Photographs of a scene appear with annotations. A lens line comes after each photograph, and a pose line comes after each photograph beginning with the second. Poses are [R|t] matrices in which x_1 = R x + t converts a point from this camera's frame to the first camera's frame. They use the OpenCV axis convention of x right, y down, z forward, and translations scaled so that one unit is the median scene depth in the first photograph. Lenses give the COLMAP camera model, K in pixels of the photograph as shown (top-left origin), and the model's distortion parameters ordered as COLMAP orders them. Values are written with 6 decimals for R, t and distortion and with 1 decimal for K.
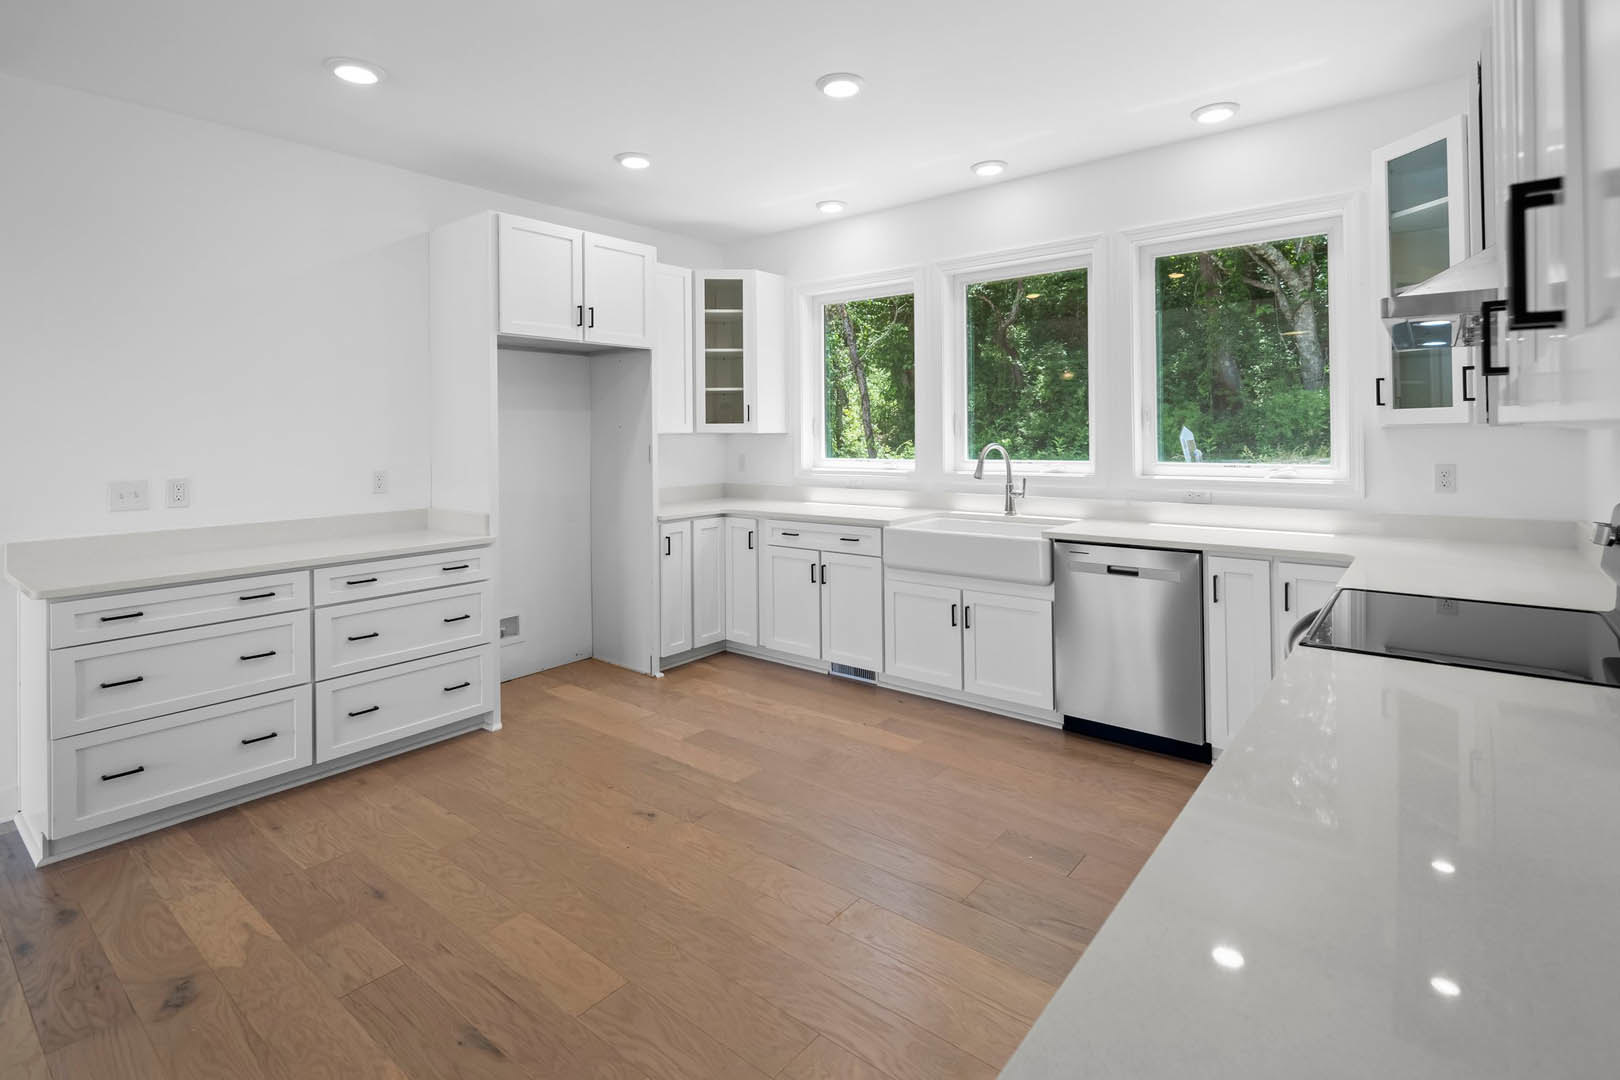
lens RADIAL K [[787.7, 0, 795.8], [0, 787.7, 422.7], [0, 0, 1]] dist [0.002717, -0.002884]
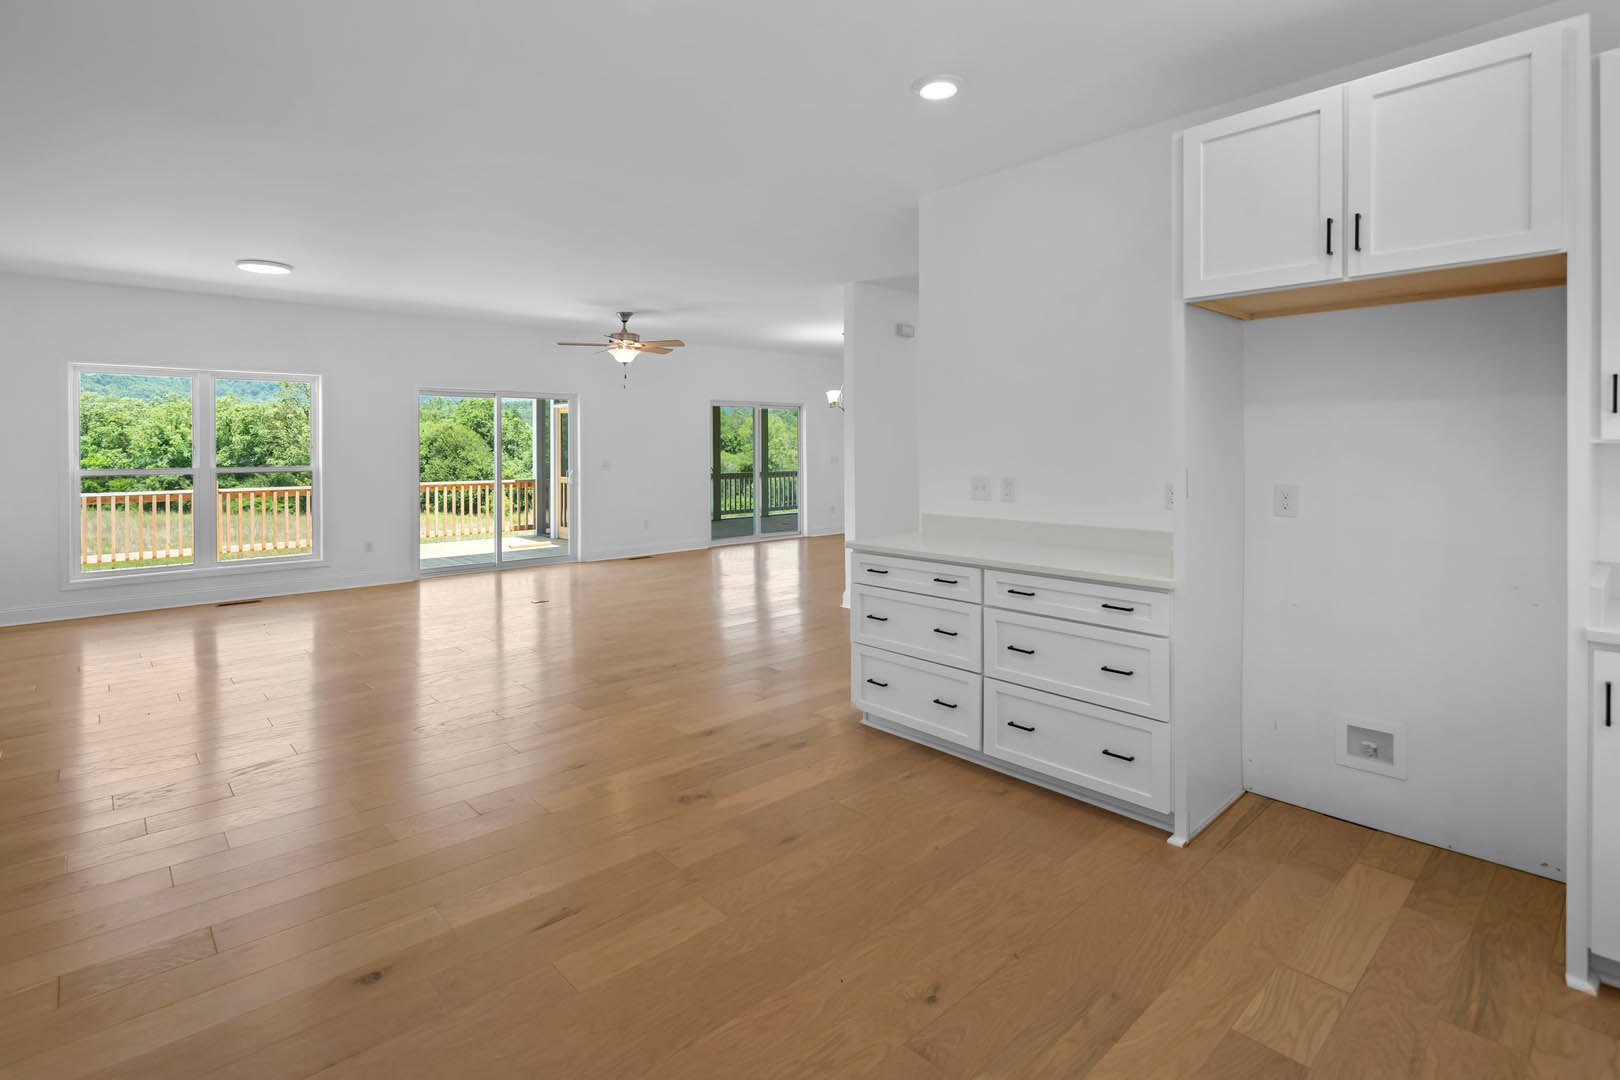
lens RADIAL K [[787.7, 0, 796.9], [0, 787.7, 448.0], [0, 0, 1]] dist [0.002717, -0.002884]
pose [[-0.142586, 0.014911, -0.989670, 0.378064], [0.015497, 0.999798, 0.012831, 0.006308], [0.989661, -0.013507, -0.142789, 0.742509]]
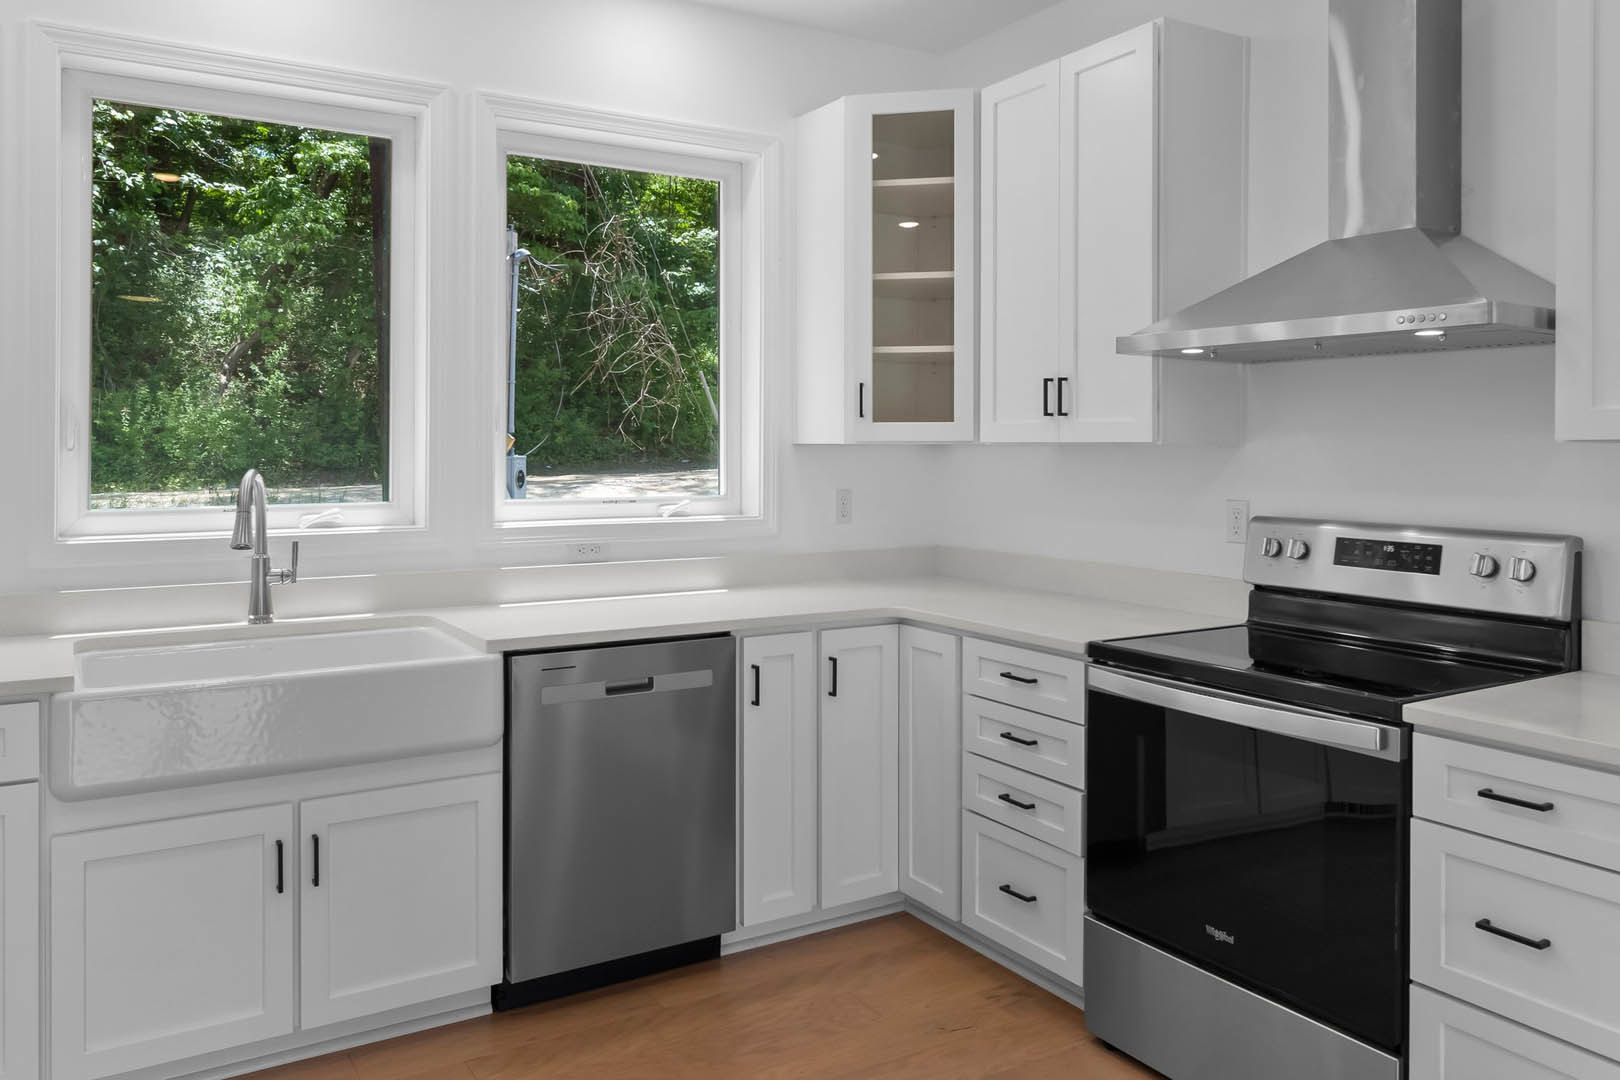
lens RADIAL K [[1192.8, 0, 795.4], [0, 1192.8, 447.4], [0, 0, 1]] dist [0.006109, -0.015694]
pose [[0.322133, 0.013792, 0.946594, -0.334088], [-0.017514, 0.999810, -0.008608, 0.015614], [-0.946532, -0.013805, 0.322313, 0.531366]]
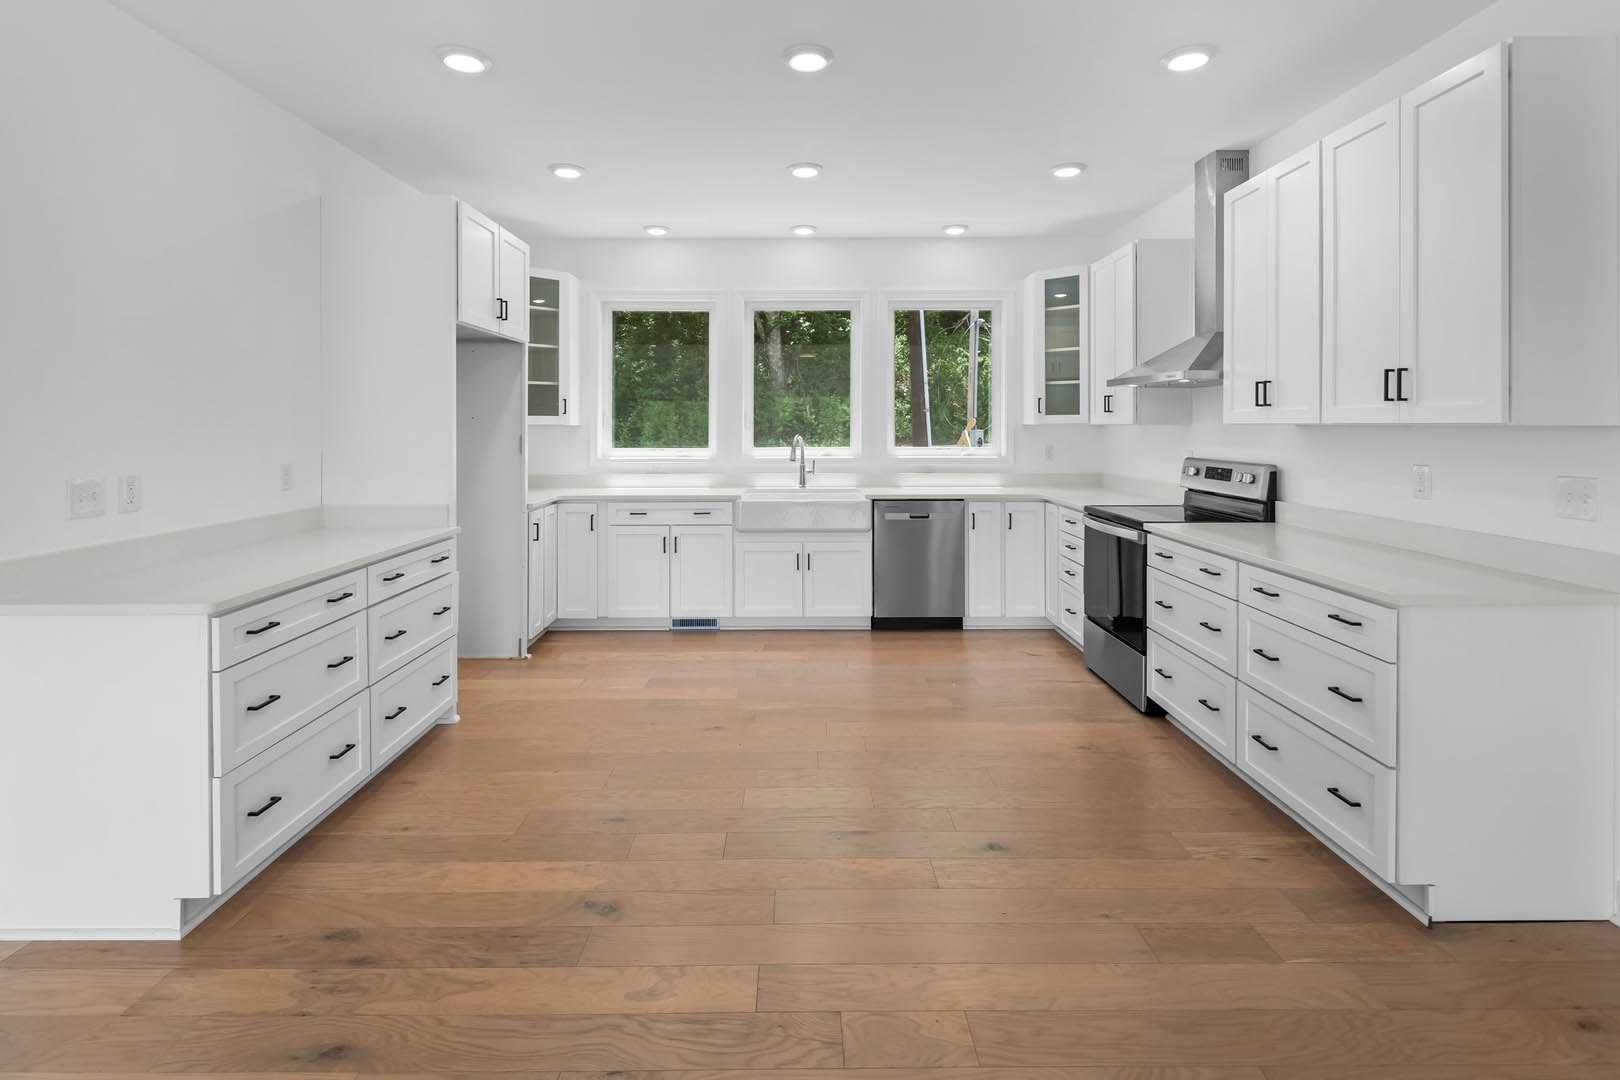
lens RADIAL K [[787.7, 0, 797.6], [0, 787.7, 426.4], [0, 0, 1]] dist [0.002717, -0.002884]
pose [[0.768278, 0.008587, 0.640059, -0.672478], [-0.014968, 0.999878, 0.004553, 0.007092], [-0.639941, -0.013078, 0.768313, -0.032117]]
